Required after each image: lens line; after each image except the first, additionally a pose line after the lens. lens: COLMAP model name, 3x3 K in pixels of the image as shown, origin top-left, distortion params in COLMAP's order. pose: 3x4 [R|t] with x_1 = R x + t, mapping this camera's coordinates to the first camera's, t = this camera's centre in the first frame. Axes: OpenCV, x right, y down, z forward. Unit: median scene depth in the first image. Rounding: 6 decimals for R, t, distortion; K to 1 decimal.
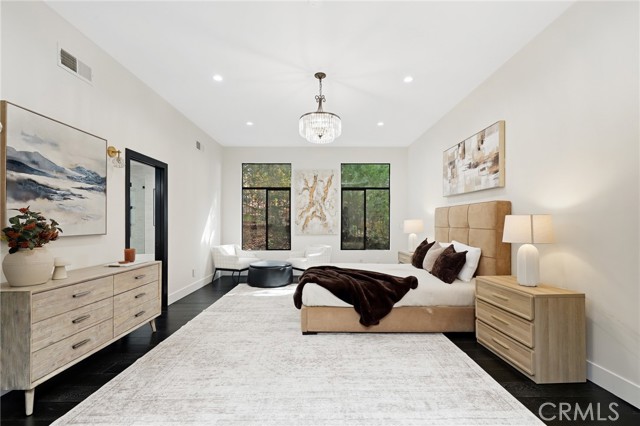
lens RADIAL K [[292.1, 0, 321.8], [0, 292.1, 223.1], [0, 0, 1]] dist [0.001858, -0.001131]
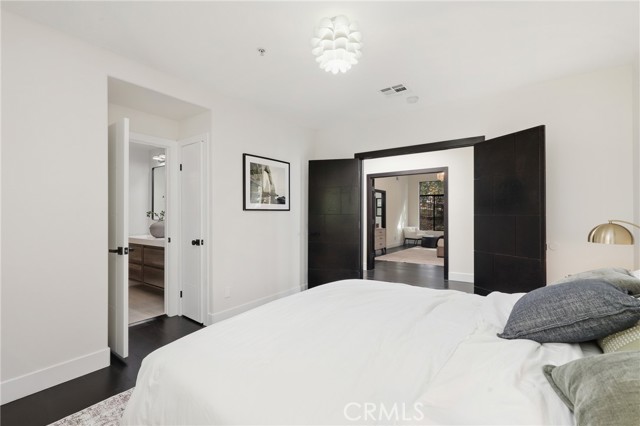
lens RADIAL K [[292.1, 0, 319.6], [0, 292.1, 213.6], [0, 0, 1]] dist [0.001858, -0.001131]
pose [[0.806047, 0.001366, -0.591850, 0.619431], [-0.002193, 0.999997, -0.000678, -0.013118], [0.591848, 0.001844, 0.806048, -1.709073]]
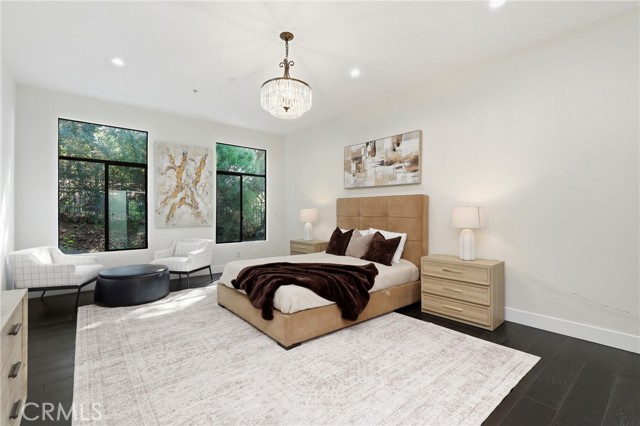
lens RADIAL K [[292.1, 0, 321.1], [0, 292.1, 211.6], [0, 0, 1]] dist [0.001858, -0.001131]
pose [[0.770512, 0.003152, 0.637417, -0.505876], [-0.001959, 0.999995, -0.002577, -0.000088], [-0.637422, 0.000737, 0.770514, 0.314709]]
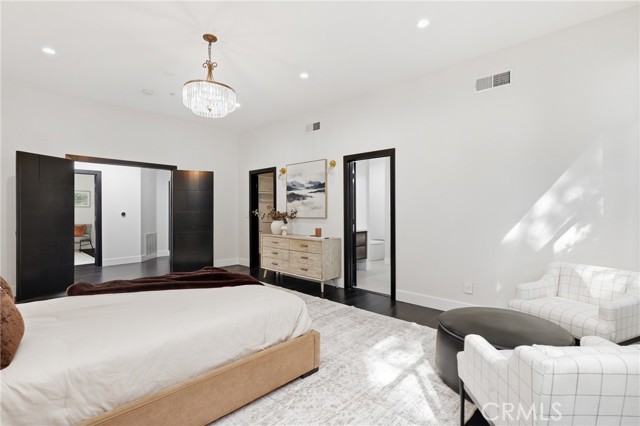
lens RADIAL K [[301.8, 0, 316.2], [0, 301.8, 210.3], [0, 0, 1]] dist [-0.000263, -0.000021]
pose [[-0.696288, -0.009719, -0.717697, 0.449046], [-0.006113, 0.999952, -0.007611, 0.007441], [0.717737, -0.000912, -0.696314, 1.994112]]
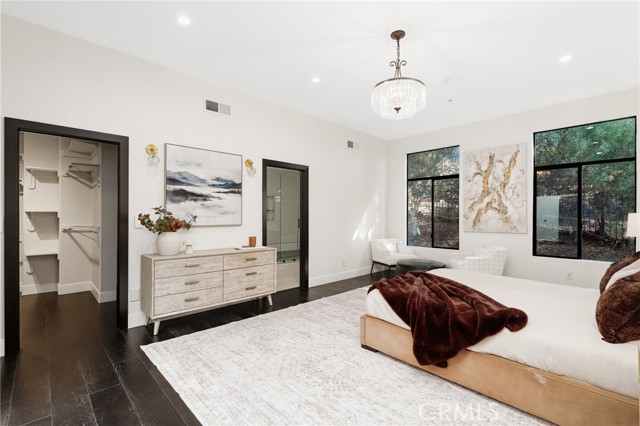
lens RADIAL K [[292.1, 0, 324.5], [0, 292.1, 214.4], [0, 0, 1]] dist [0.001858, -0.001131]
pose [[0.692205, -0.003063, -0.721694, 0.476267], [-0.002790, 0.999972, -0.006920, -0.002237], [0.721695, 0.006803, 0.692178, 0.322828]]
